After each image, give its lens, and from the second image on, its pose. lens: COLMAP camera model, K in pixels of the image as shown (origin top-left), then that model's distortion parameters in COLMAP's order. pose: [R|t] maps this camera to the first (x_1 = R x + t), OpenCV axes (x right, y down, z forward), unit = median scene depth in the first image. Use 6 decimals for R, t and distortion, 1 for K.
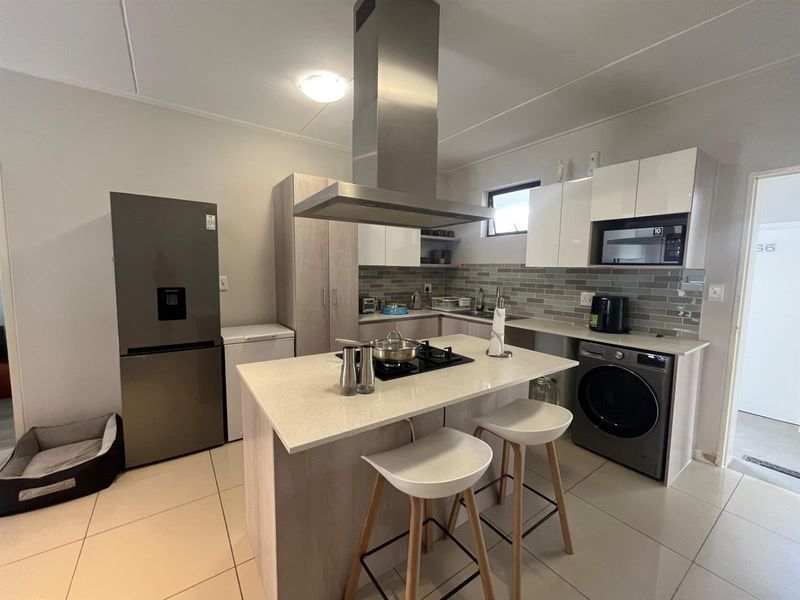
lens RADIAL K [[324.2, 0, 398.6], [0, 324.2, 301.6], [0, 0, 1]] dist [-0.002456, 0.000166]
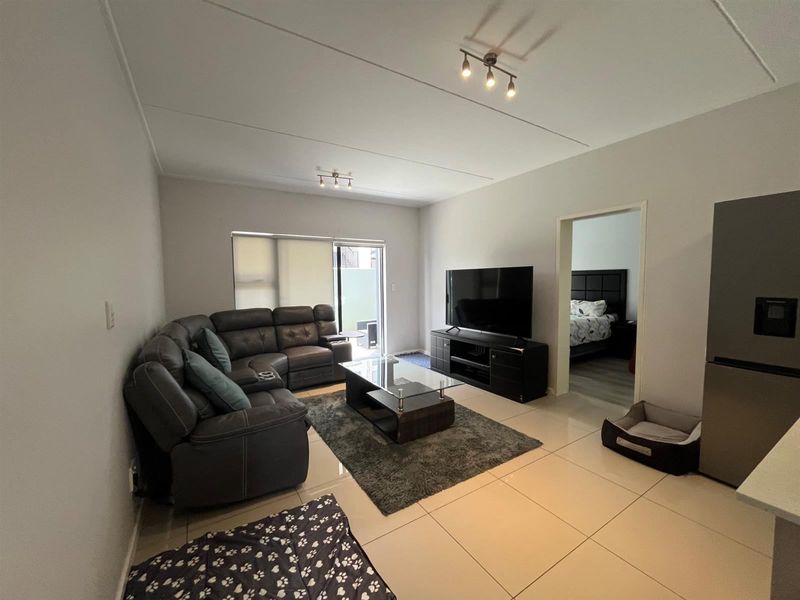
lens RADIAL K [[324.2, 0, 399.0], [0, 324.2, 300.7], [0, 0, 1]] dist [-0.002456, 0.000166]
pose [[-0.061990, 0.050032, -0.996822, 0.215096], [-0.082464, 0.995071, 0.055073, -0.000907], [0.994664, 0.085616, -0.057559, 0.067580]]
